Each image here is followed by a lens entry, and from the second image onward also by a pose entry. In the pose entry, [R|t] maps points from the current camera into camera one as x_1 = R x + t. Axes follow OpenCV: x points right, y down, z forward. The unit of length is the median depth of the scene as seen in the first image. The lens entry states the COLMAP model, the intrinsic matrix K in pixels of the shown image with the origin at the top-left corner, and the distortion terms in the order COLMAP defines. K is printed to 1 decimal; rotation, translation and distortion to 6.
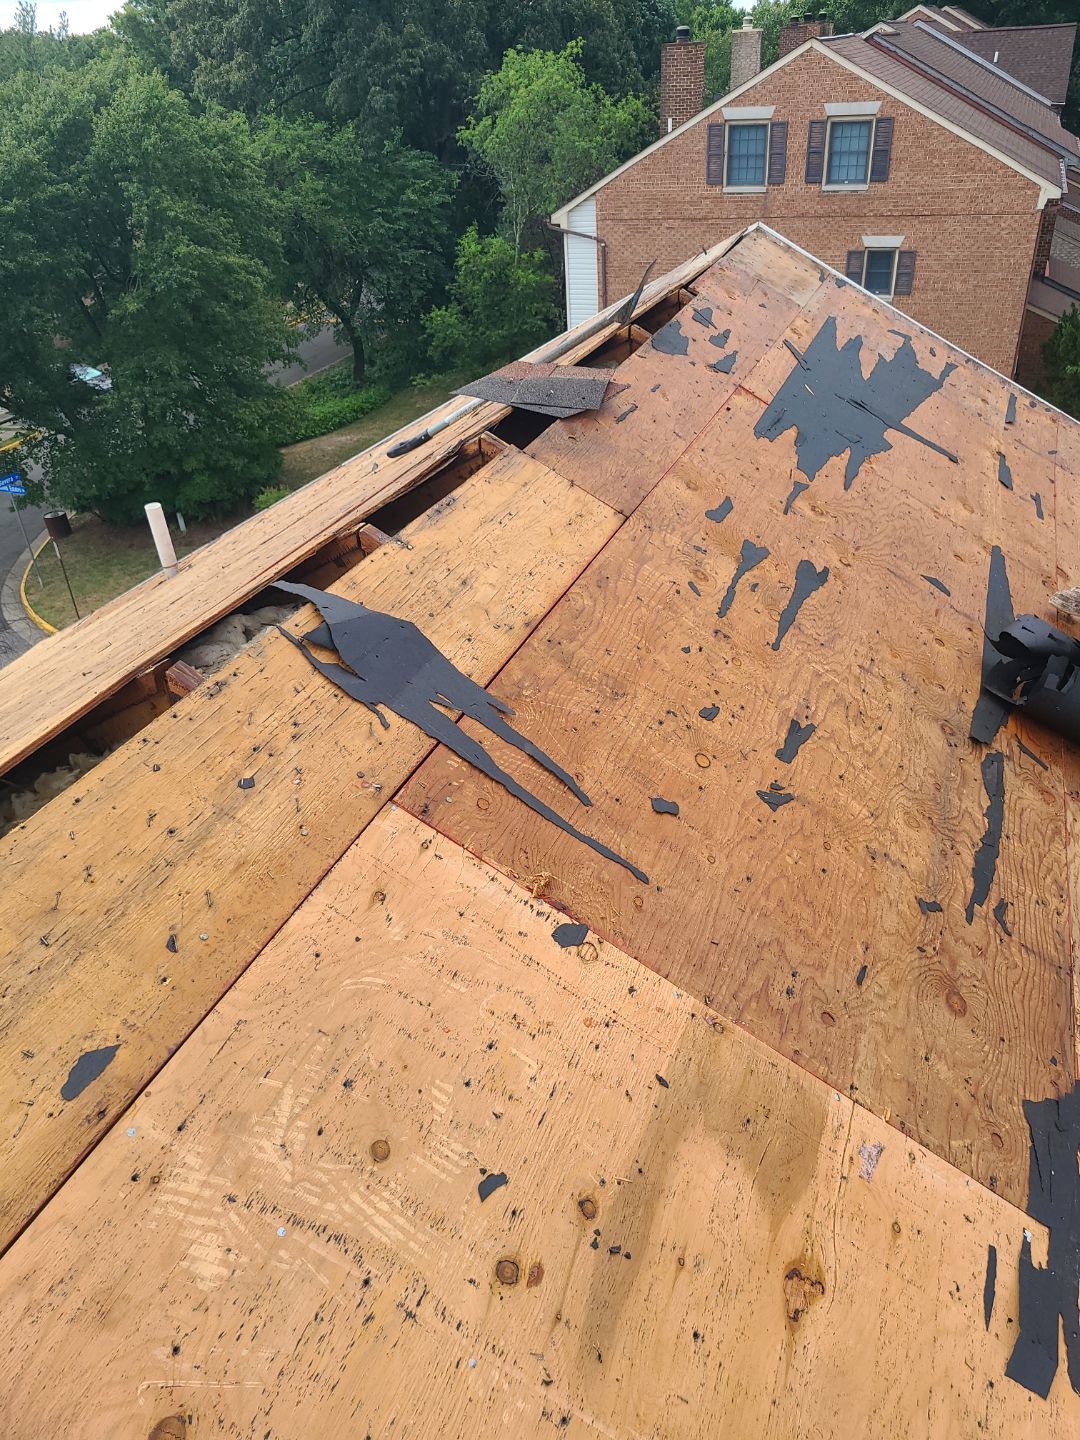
lens RADIAL K [[1052.4, 0, 526.6], [0, 1052.4, 695.6], [0, 0, 1]] dist [0.051174, -0.036038]
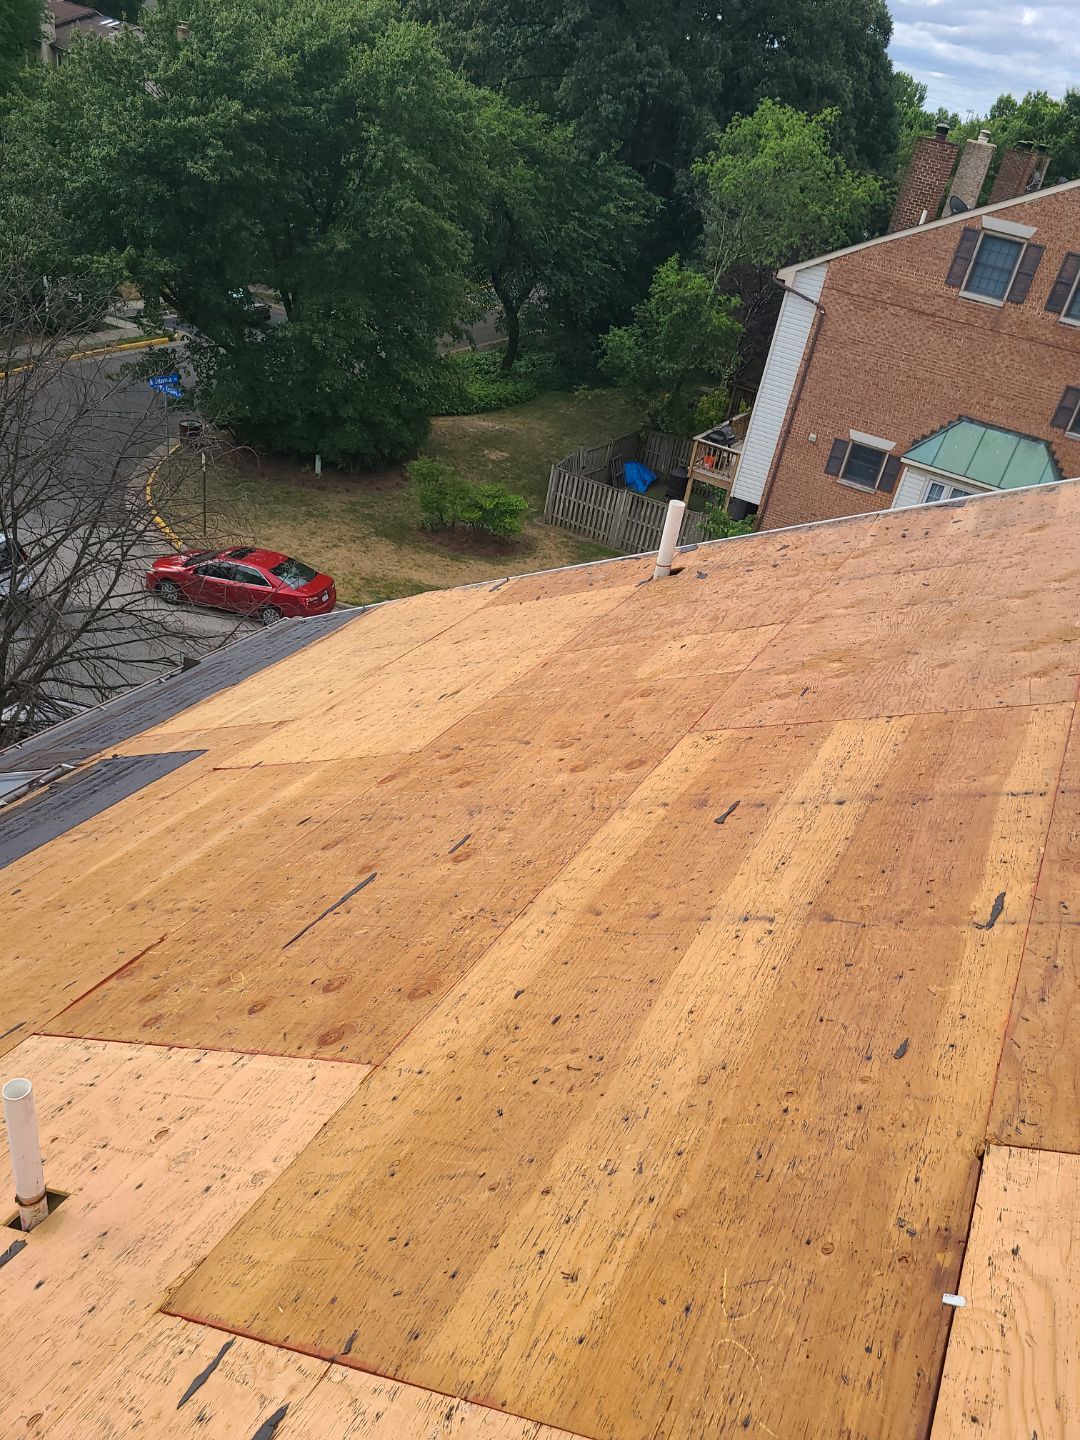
lens RADIAL K [[1018.2, 0, 565.9], [0, 1018.2, 736.1], [0, 0, 1]] dist [0.057033, -0.056914]
pose [[0.966003, 0.256584, 0.031668, -1.502057], [-0.257326, 0.966073, 0.022052, 0.116555], [-0.024936, -0.029451, 0.999255, 0.203813]]
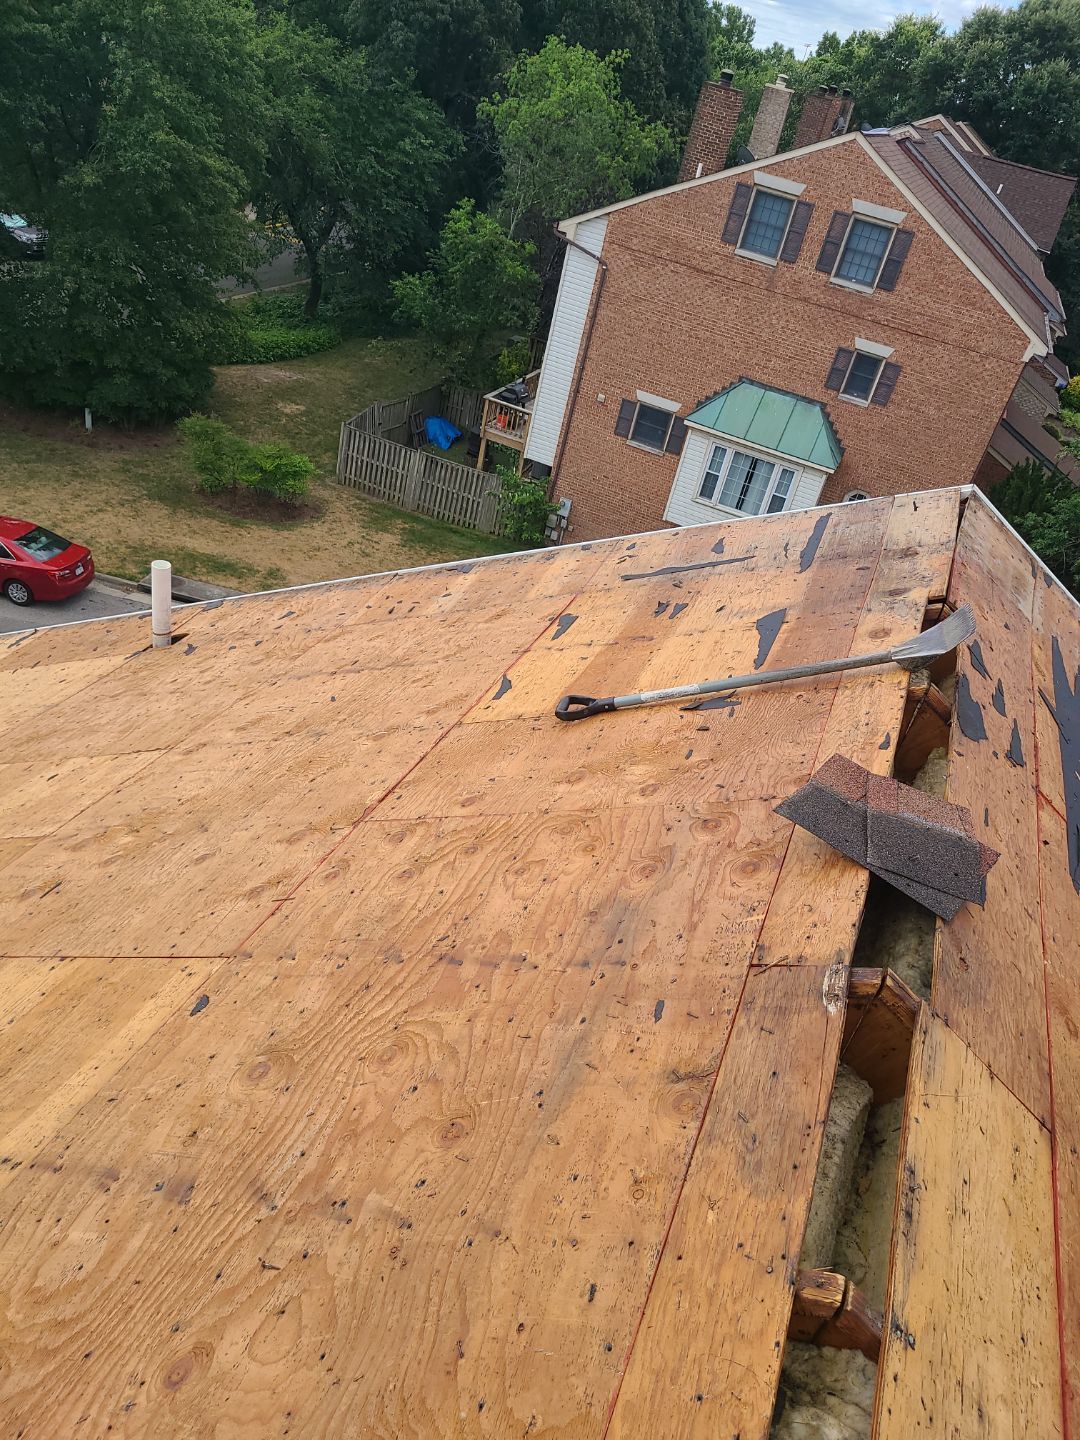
lens RADIAL K [[1049.9, 0, 544.3], [0, 1049.9, 701.9], [0, 0, 1]] dist [0.062117, -0.039813]
pose [[0.963472, 0.224500, 0.146021, -0.565360], [-0.228101, 0.973603, 0.008182, -0.527007], [-0.140329, -0.041191, 0.989248, 0.467570]]
